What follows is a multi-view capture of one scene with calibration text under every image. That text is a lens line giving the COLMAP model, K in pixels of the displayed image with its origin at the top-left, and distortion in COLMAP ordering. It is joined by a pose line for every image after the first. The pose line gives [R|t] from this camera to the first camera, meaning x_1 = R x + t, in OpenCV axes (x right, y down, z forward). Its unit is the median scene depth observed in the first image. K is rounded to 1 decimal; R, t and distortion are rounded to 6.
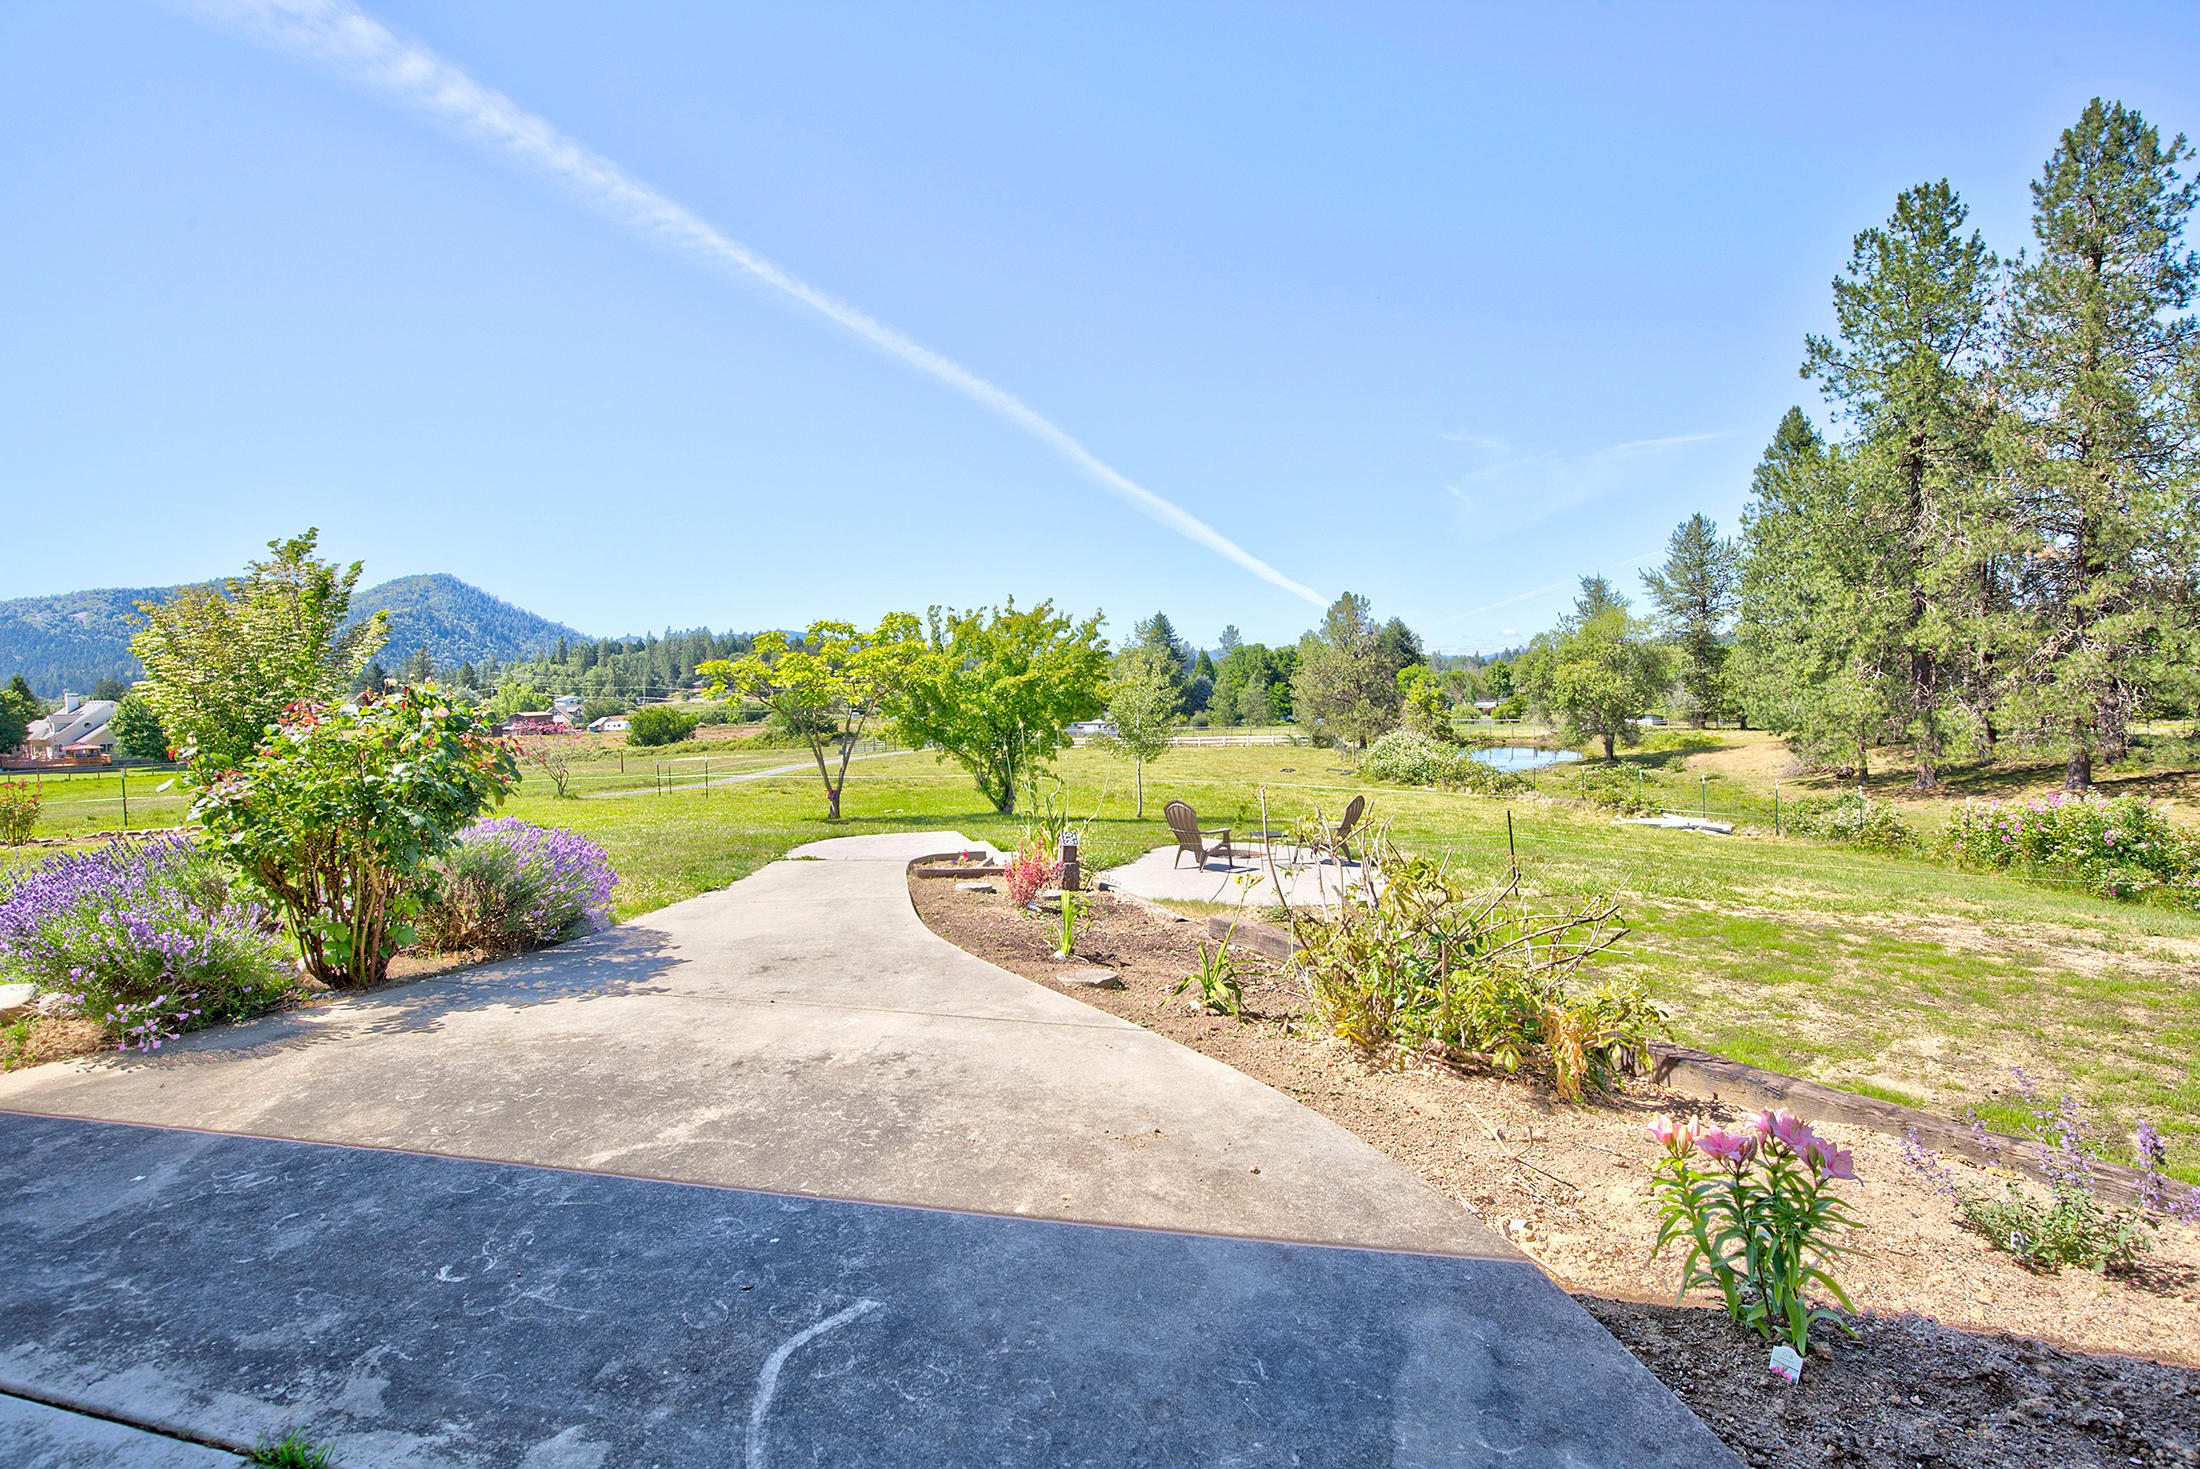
lens RADIAL K [[988.0, 0, 1100.0], [0, 988.0, 734.5], [0, 0, 1]] dist [-0.025979, 0.000113]
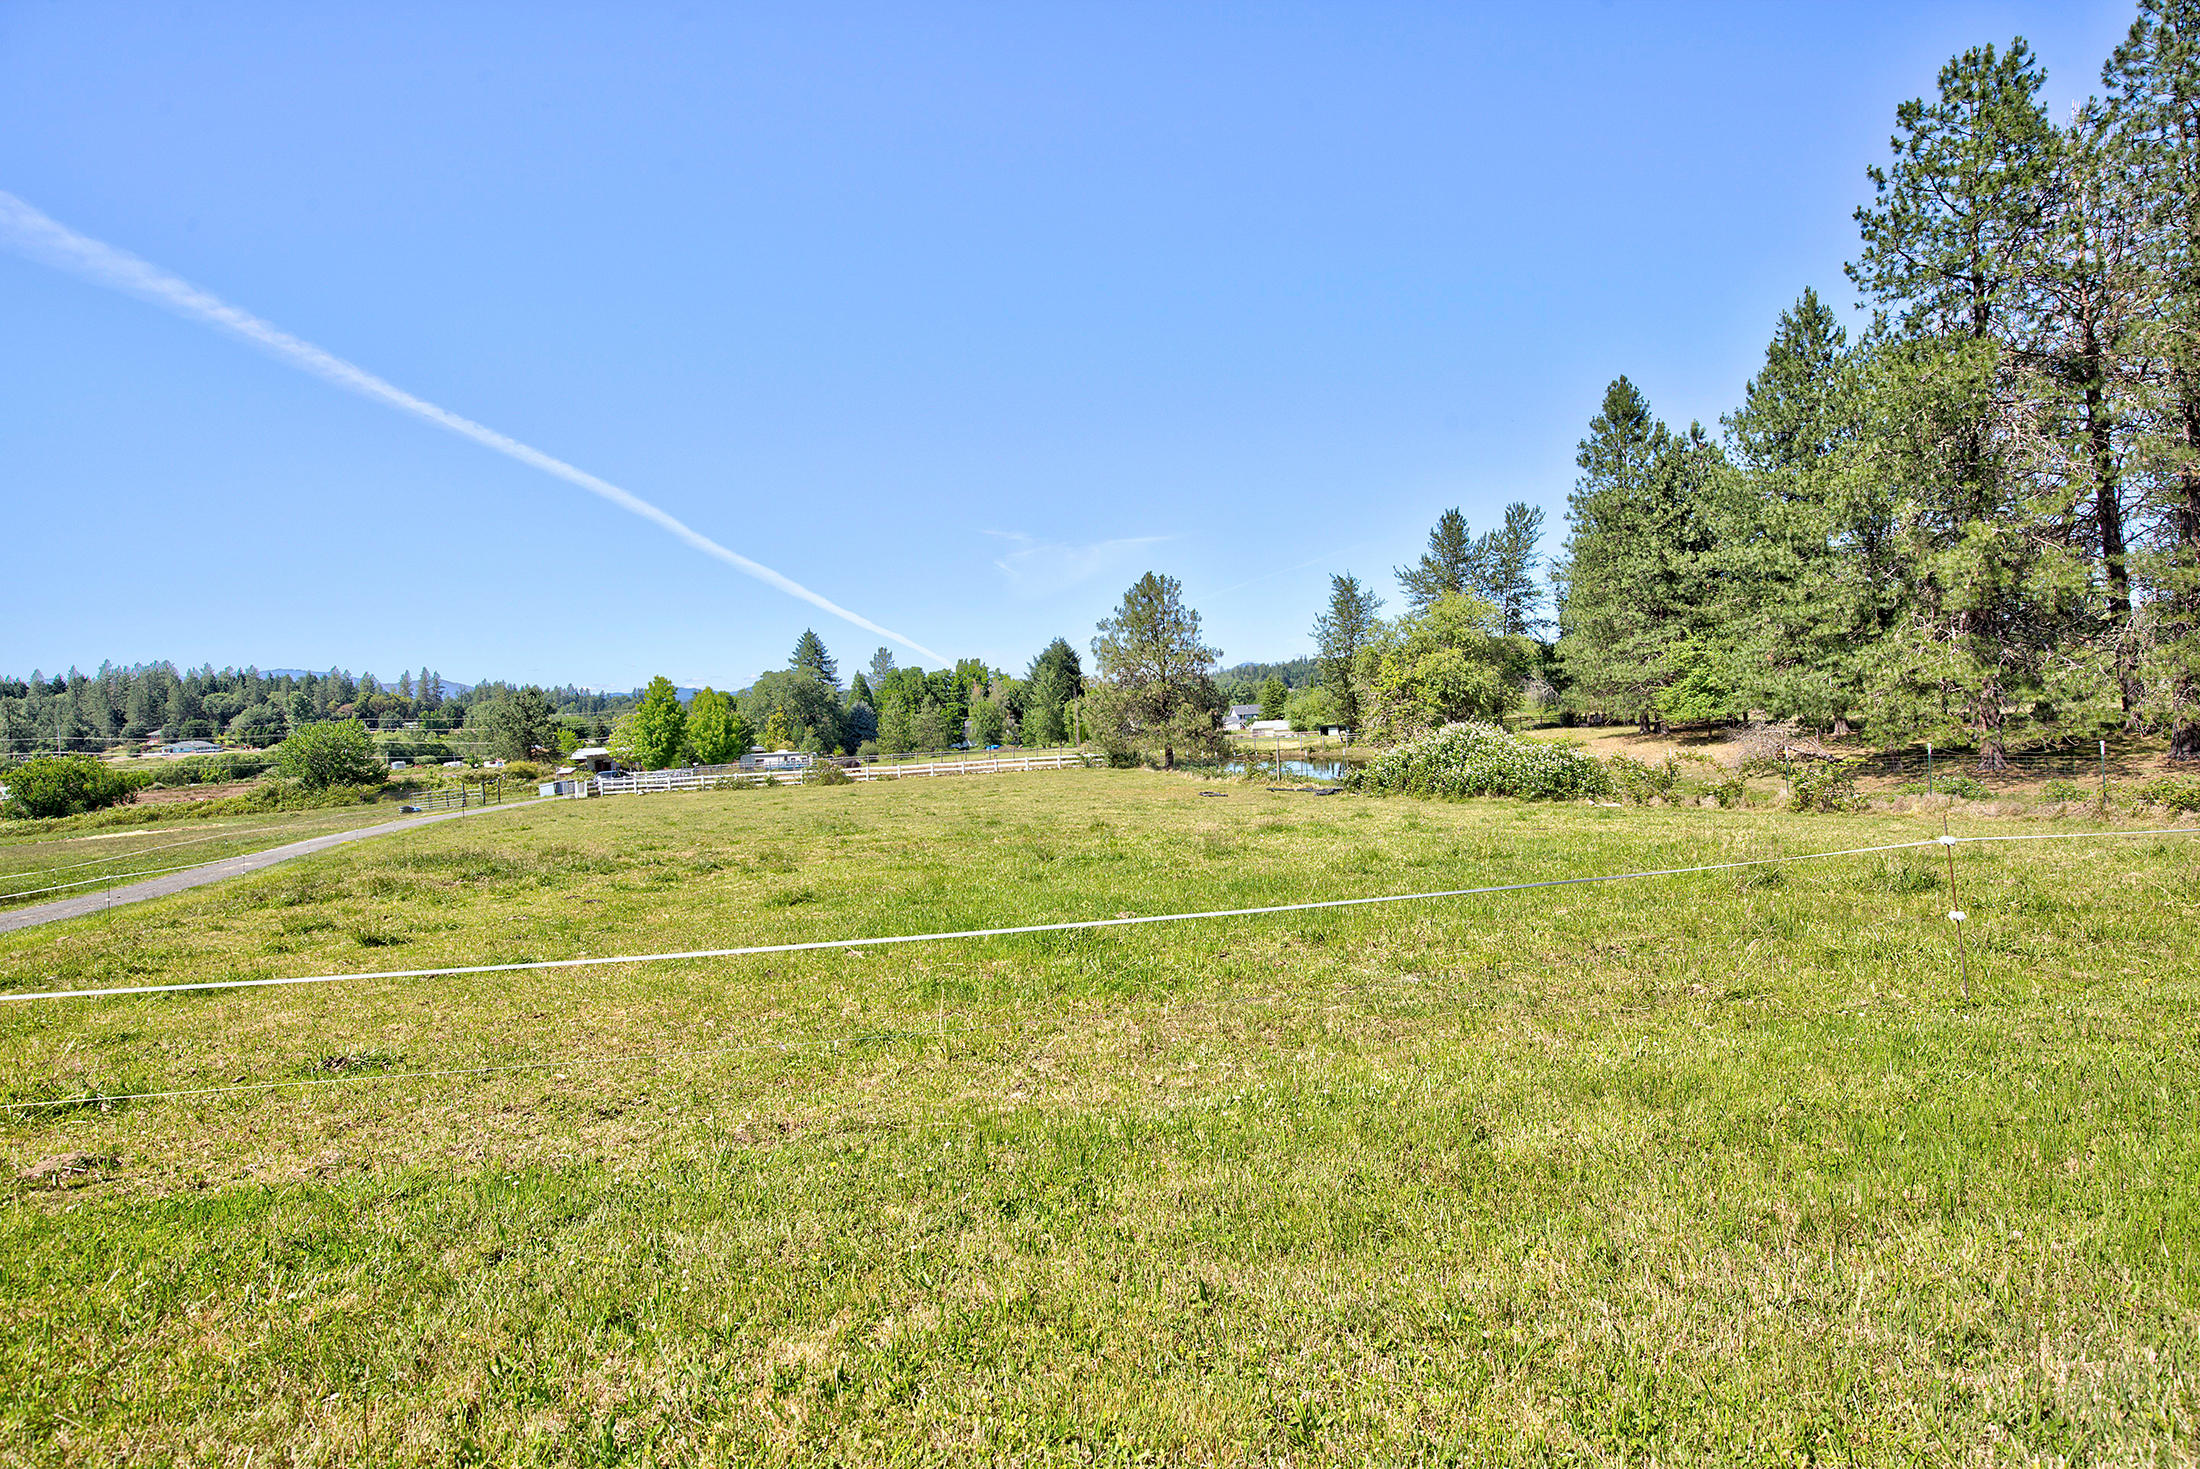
lens RADIAL K [[988.0, 0, 1100.0], [0, 988.0, 734.5], [0, 0, 1]] dist [-0.025979, 0.000113]
pose [[0.925773, -0.032244, 0.376702, -0.043069], [0.045073, 0.998664, -0.025289, 0.002818], [-0.375383, 0.040391, 0.925989, 0.123359]]
